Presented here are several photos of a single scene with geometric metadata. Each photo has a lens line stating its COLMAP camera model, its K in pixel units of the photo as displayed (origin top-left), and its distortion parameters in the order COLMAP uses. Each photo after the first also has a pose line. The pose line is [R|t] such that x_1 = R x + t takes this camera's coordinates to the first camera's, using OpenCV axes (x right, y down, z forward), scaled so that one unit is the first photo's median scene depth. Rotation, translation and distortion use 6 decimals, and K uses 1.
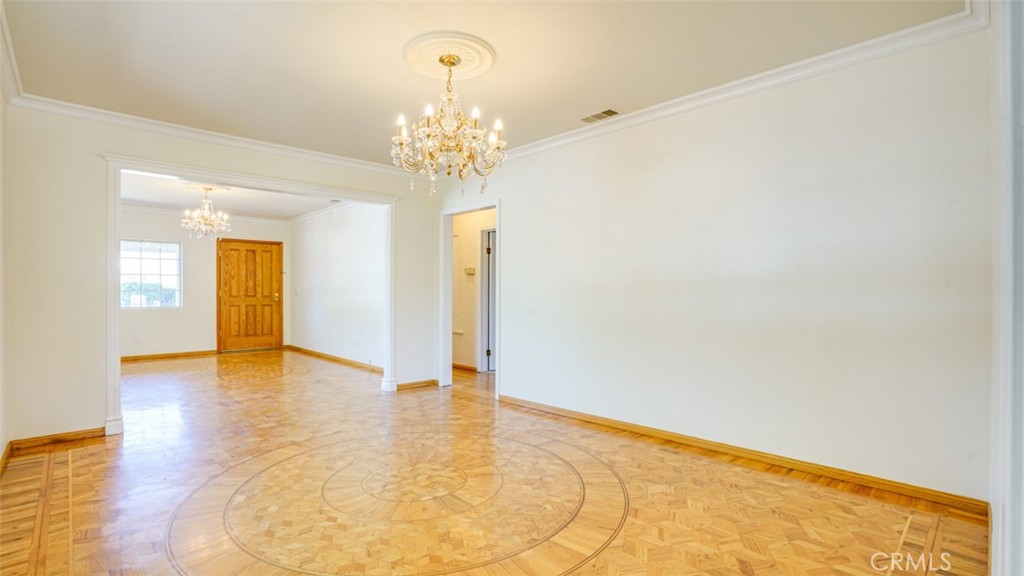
lens RADIAL K [[480.8, 0, 509.4], [0, 480.8, 295.8], [0, 0, 1]] dist [-0.055338, 0.024473]
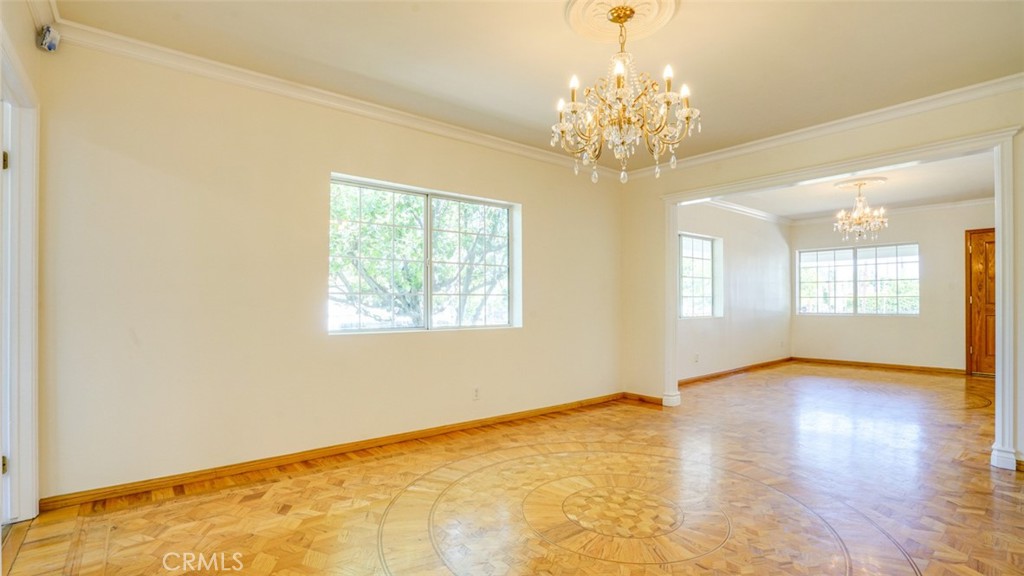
lens RADIAL K [[480.8, 0, 509.4], [0, 480.8, 295.8], [0, 0, 1]] dist [-0.055338, 0.024473]
pose [[-0.089222, -0.012981, -0.995927, 0.565282], [-0.003433, 0.999913, -0.012725, 0.002697], [0.996006, 0.002284, -0.089259, 0.703778]]
